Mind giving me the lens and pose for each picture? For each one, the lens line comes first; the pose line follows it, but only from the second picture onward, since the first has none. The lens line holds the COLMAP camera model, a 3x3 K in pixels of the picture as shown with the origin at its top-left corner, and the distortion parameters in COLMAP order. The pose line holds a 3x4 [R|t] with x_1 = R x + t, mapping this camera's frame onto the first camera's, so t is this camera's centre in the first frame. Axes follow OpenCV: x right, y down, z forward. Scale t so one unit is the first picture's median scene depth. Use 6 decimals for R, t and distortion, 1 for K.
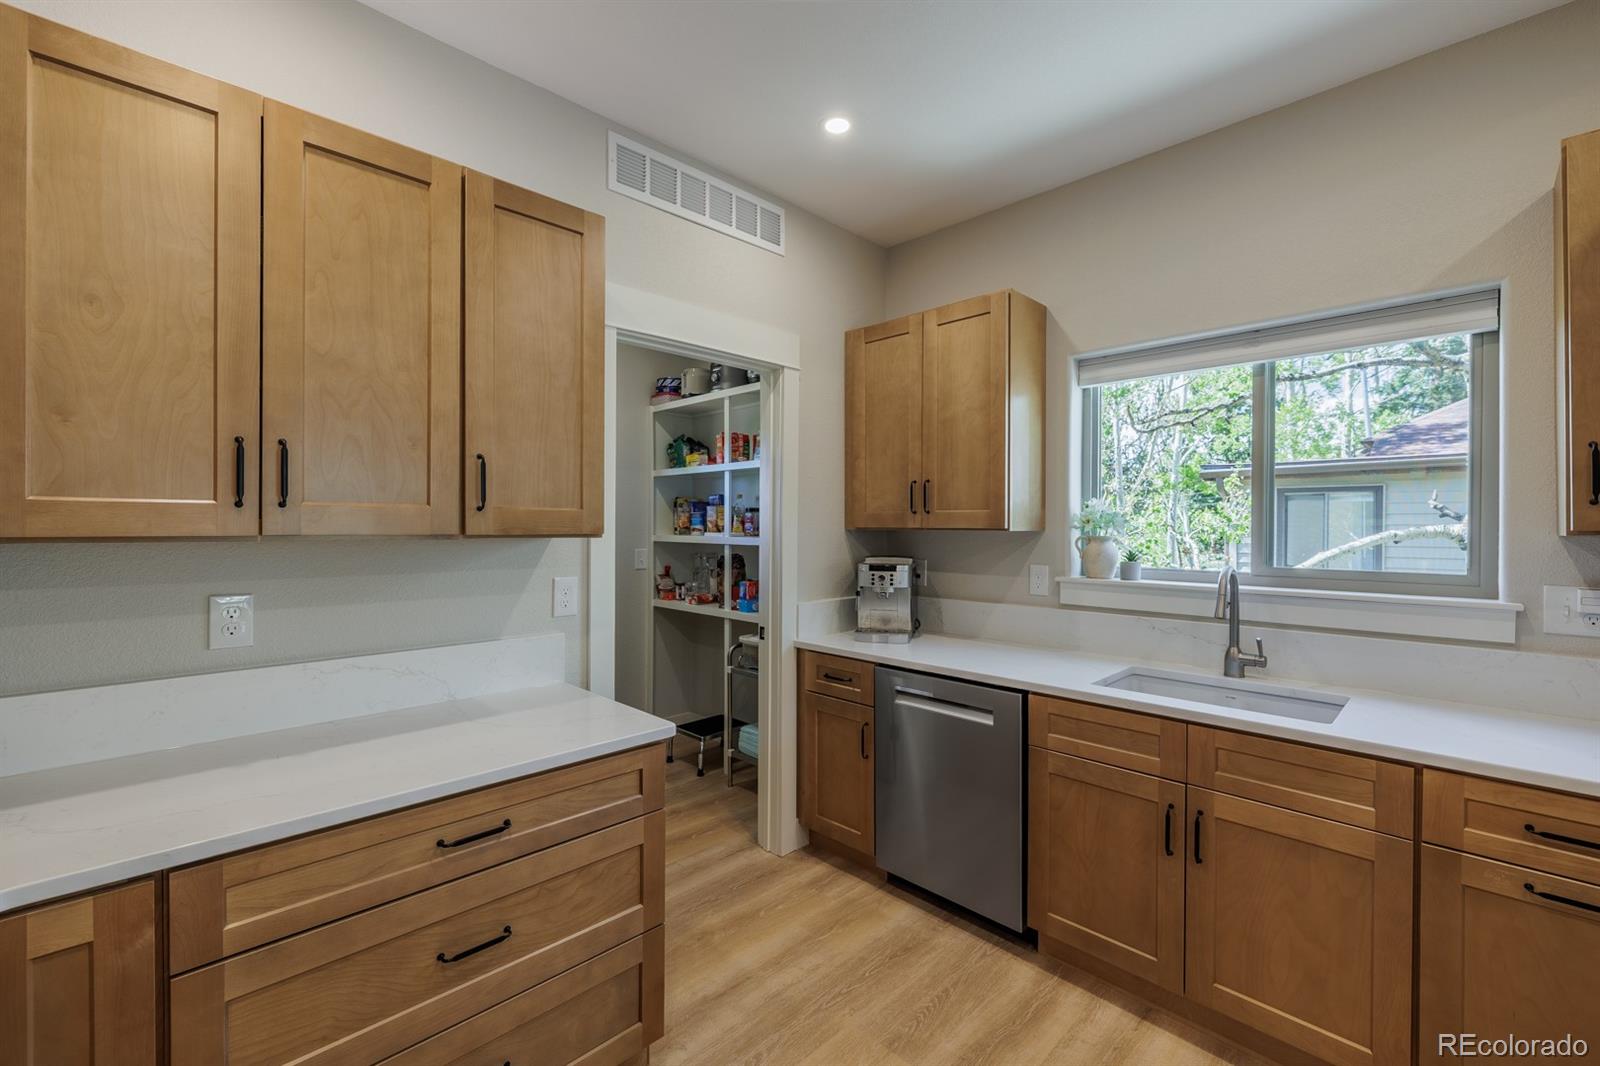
lens RADIAL K [[667.8, 0, 799.4], [0, 667.8, 525.6], [0, 0, 1]] dist [-0.001197, -0.000956]
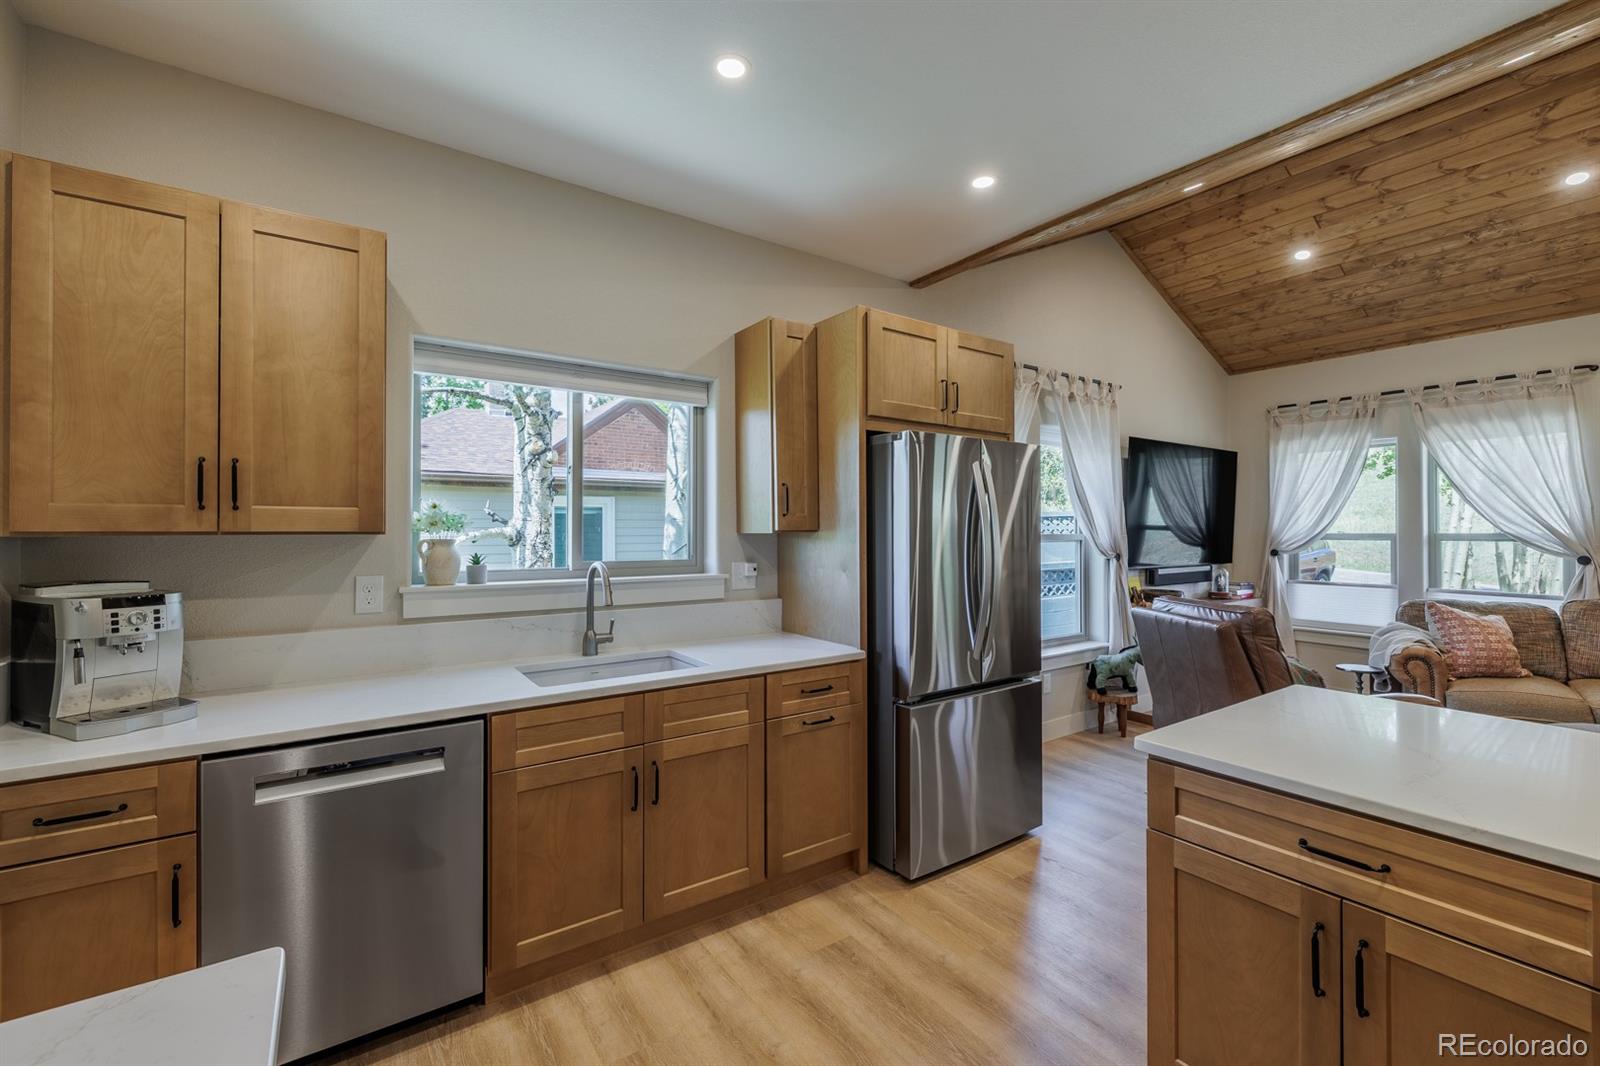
lens RADIAL K [[667.8, 0, 802.2], [0, 667.8, 526.0], [0, 0, 1]] dist [-0.001197, -0.000956]
pose [[0.170485, 0.002465, 0.985357, -0.382279], [0.002131, 0.999994, -0.002870, 0.001184], [-0.985358, 0.002589, 0.170479, 0.360114]]
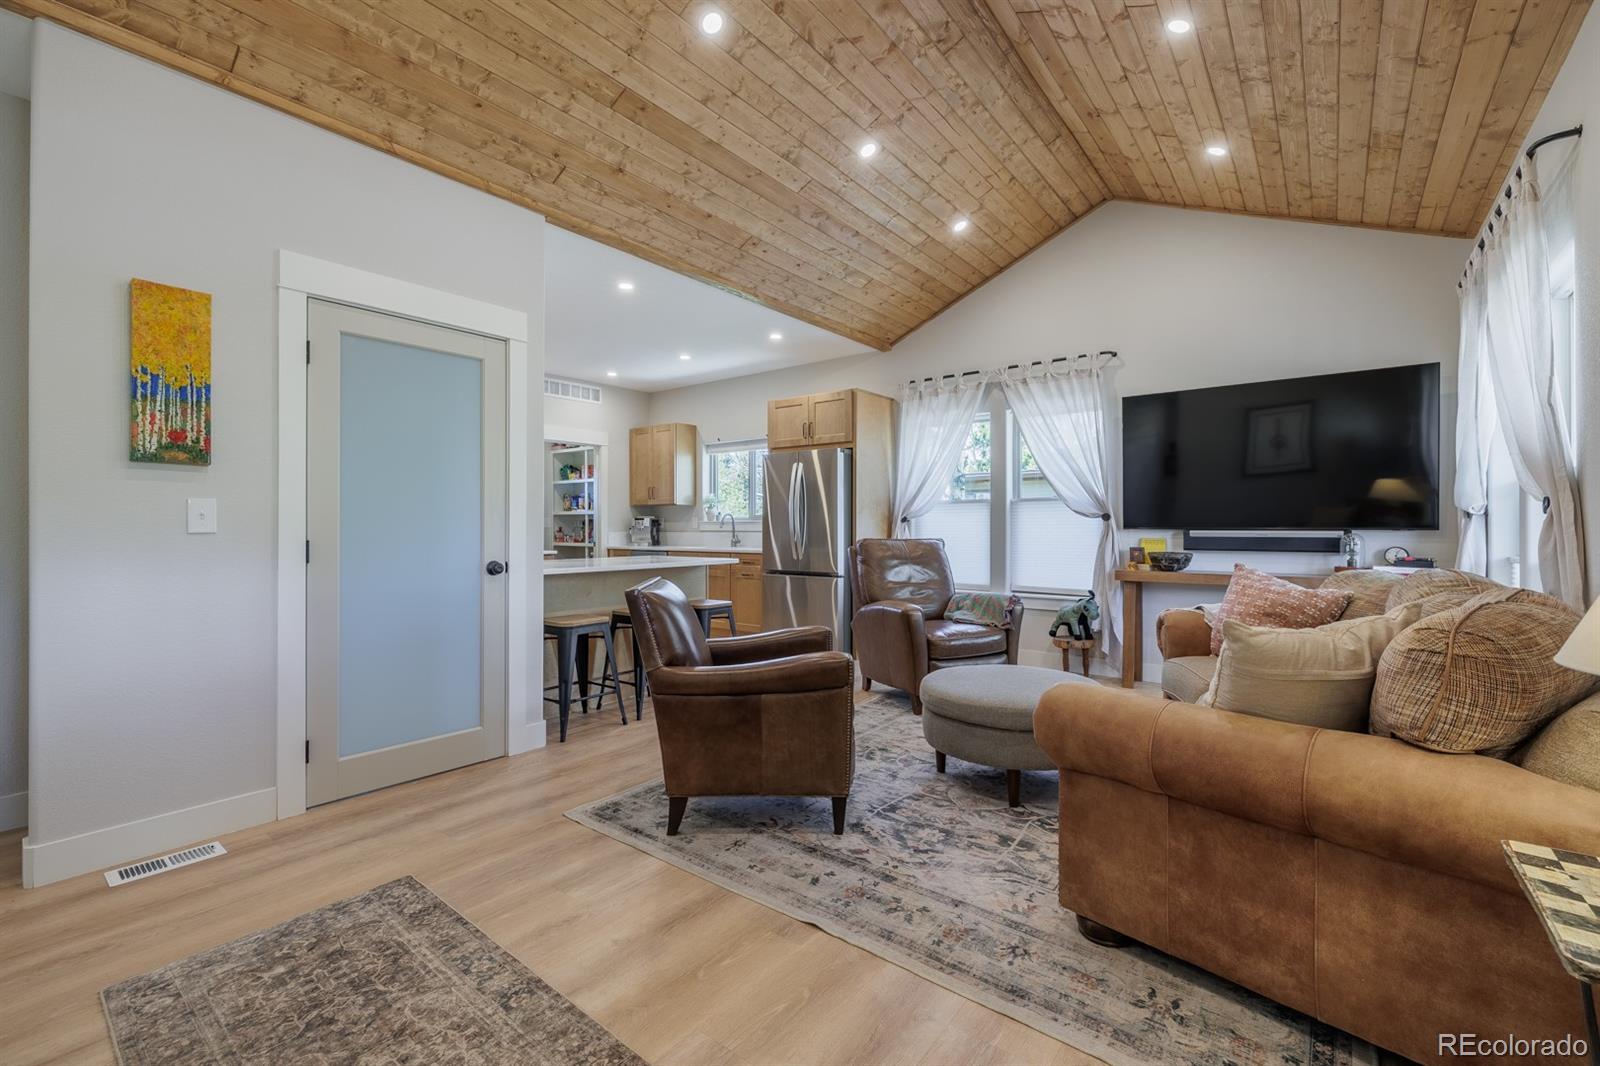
lens RADIAL K [[667.8, 0, 796.0], [0, 667.8, 526.6], [0, 0, 1]] dist [-0.001197, -0.000956]
pose [[0.992105, -0.002946, 0.125374, 0.457875], [0.003189, 0.999993, -0.001736, 0.110918], [-0.125368, 0.002122, 0.992108, -1.959738]]
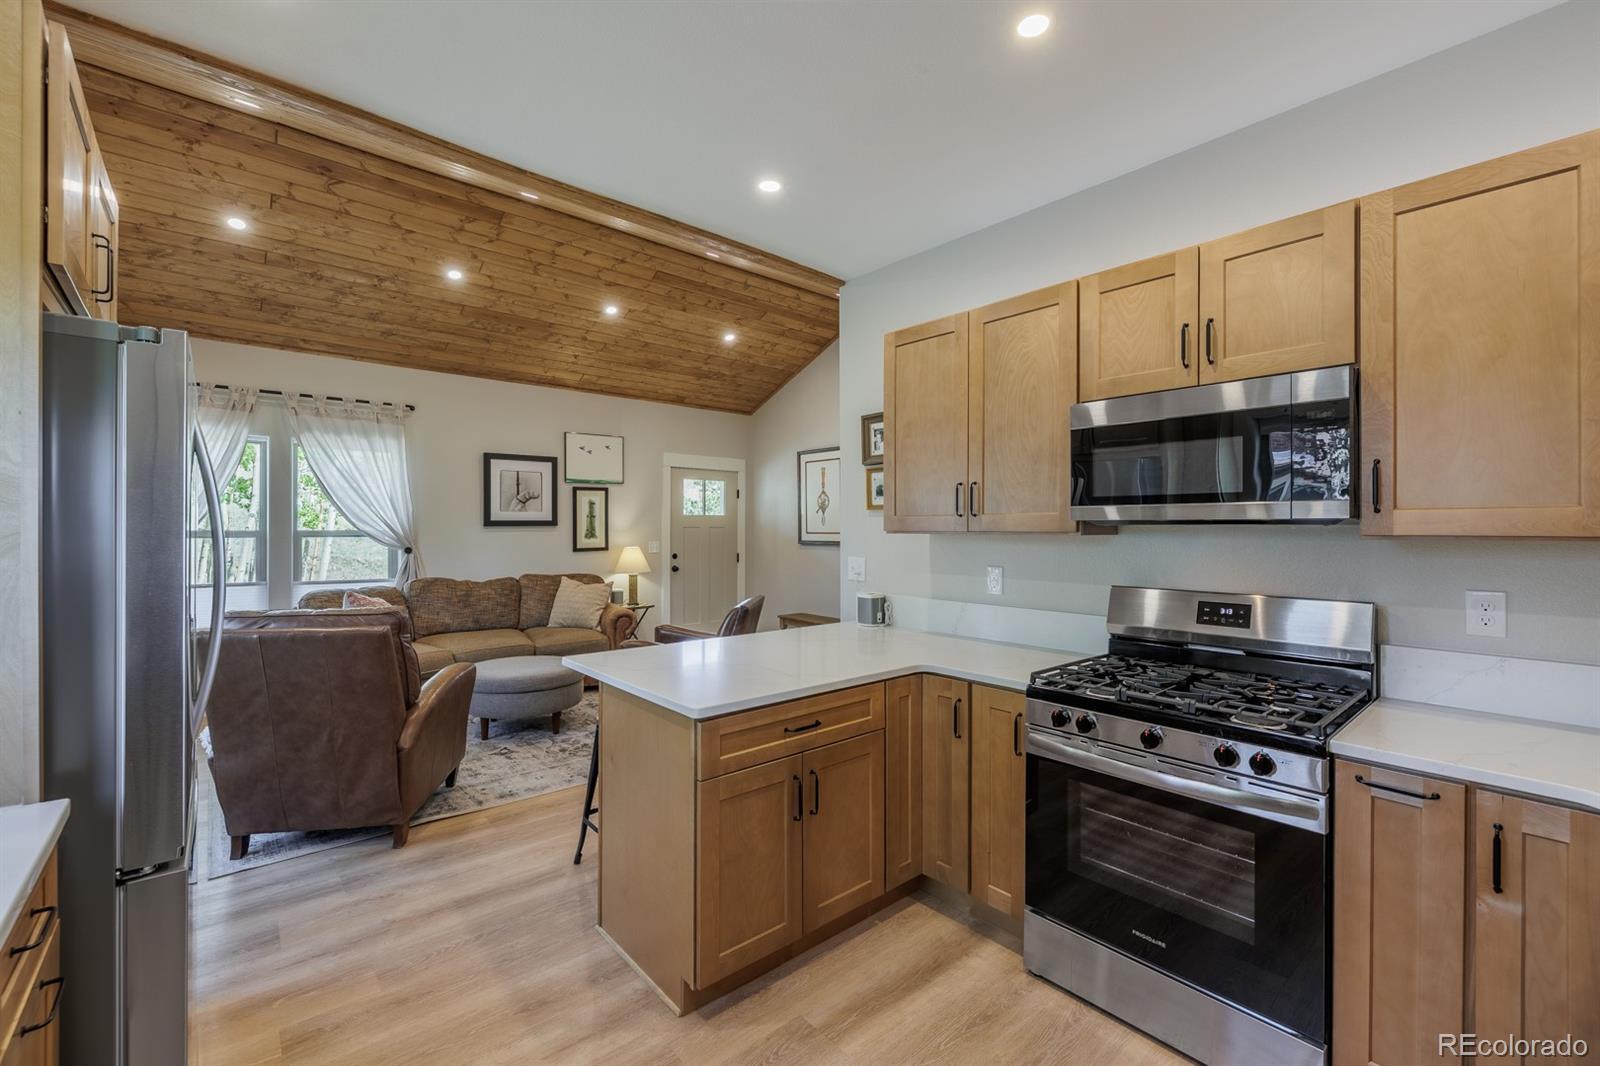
lens RADIAL K [[667.8, 0, 799.2], [0, 667.8, 527.9], [0, 0, 1]] dist [-0.001197, -0.000956]
pose [[-0.998035, -0.005318, 0.062439, 0.124226], [-0.005329, 0.999986, -0.000001, 0.003546], [-0.062438, -0.000334, -0.998049, 0.857019]]
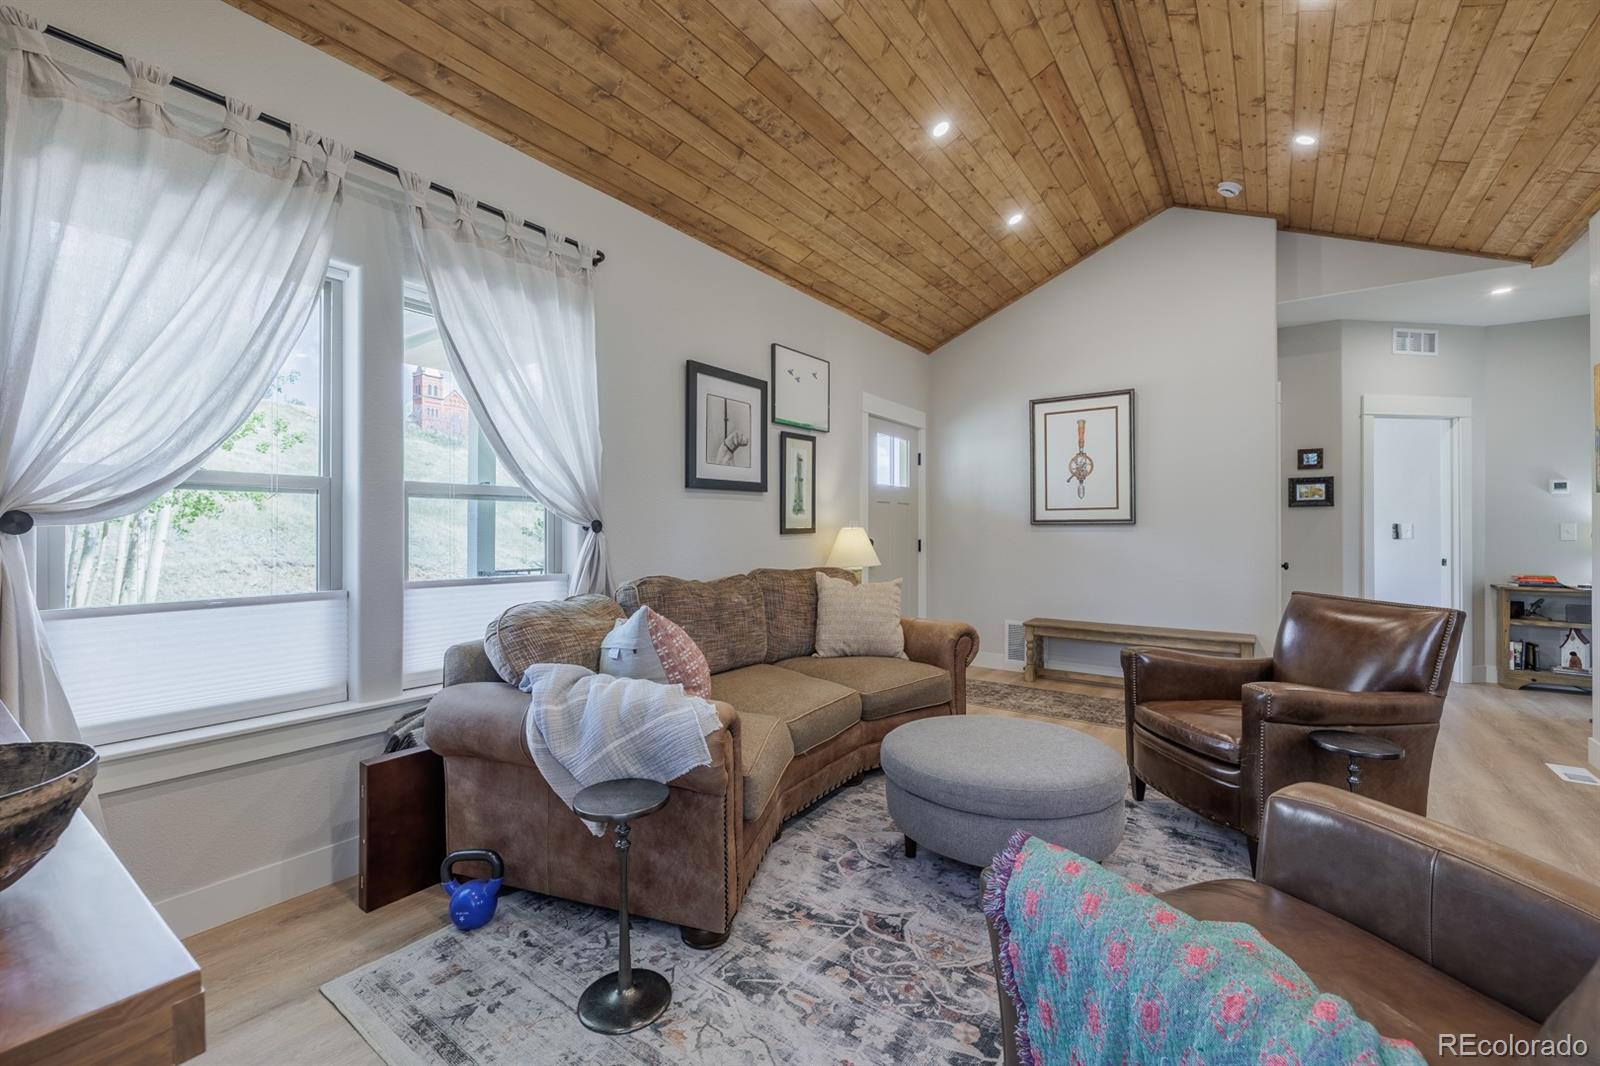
lens RADIAL K [[667.8, 0, 799.0], [0, 667.8, 527.0], [0, 0, 1]] dist [-0.001197, -0.000956]
pose [[-0.985839, -0.004100, -0.167647, 1.379508], [-0.003716, 0.999990, -0.002601, 0.086646], [0.167656, -0.001941, -0.985844, -0.038978]]
